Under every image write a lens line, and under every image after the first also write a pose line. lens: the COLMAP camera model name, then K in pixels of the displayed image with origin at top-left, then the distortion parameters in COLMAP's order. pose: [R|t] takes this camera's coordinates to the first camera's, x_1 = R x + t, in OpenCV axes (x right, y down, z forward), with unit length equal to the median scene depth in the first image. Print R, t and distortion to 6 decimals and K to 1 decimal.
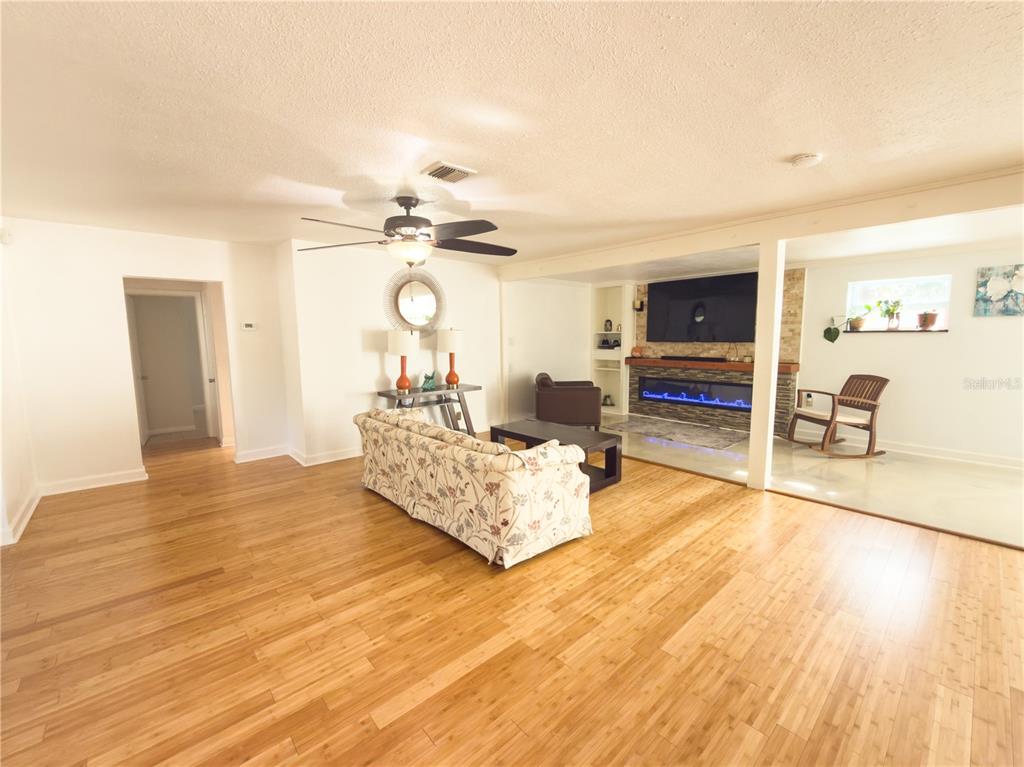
lens RADIAL K [[410.4, 0, 509.0], [0, 410.4, 384.1], [0, 0, 1]] dist [0.002205, 0.000050]
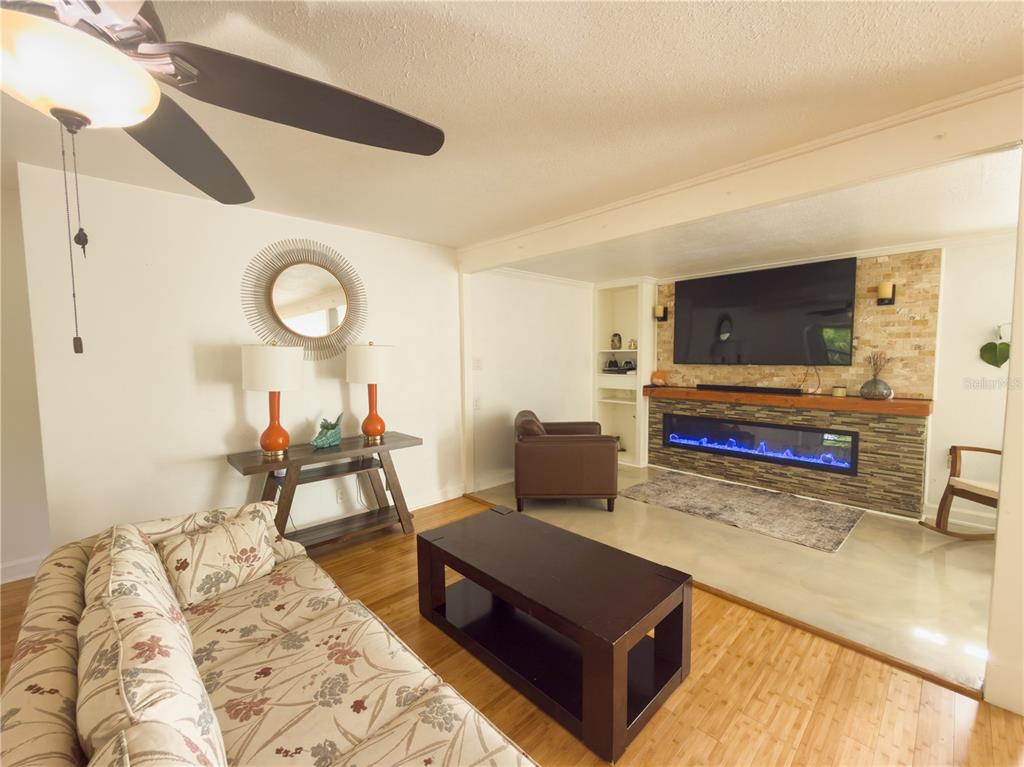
lens RADIAL K [[410.4, 0, 509.0], [0, 410.4, 384.1], [0, 0, 1]] dist [0.002205, 0.000050]
pose [[0.999617, -0.000259, 0.027667, 0.035292], [0.001552, 0.998908, -0.046703, -0.037786], [-0.027624, 0.046728, 0.998526, 0.320372]]
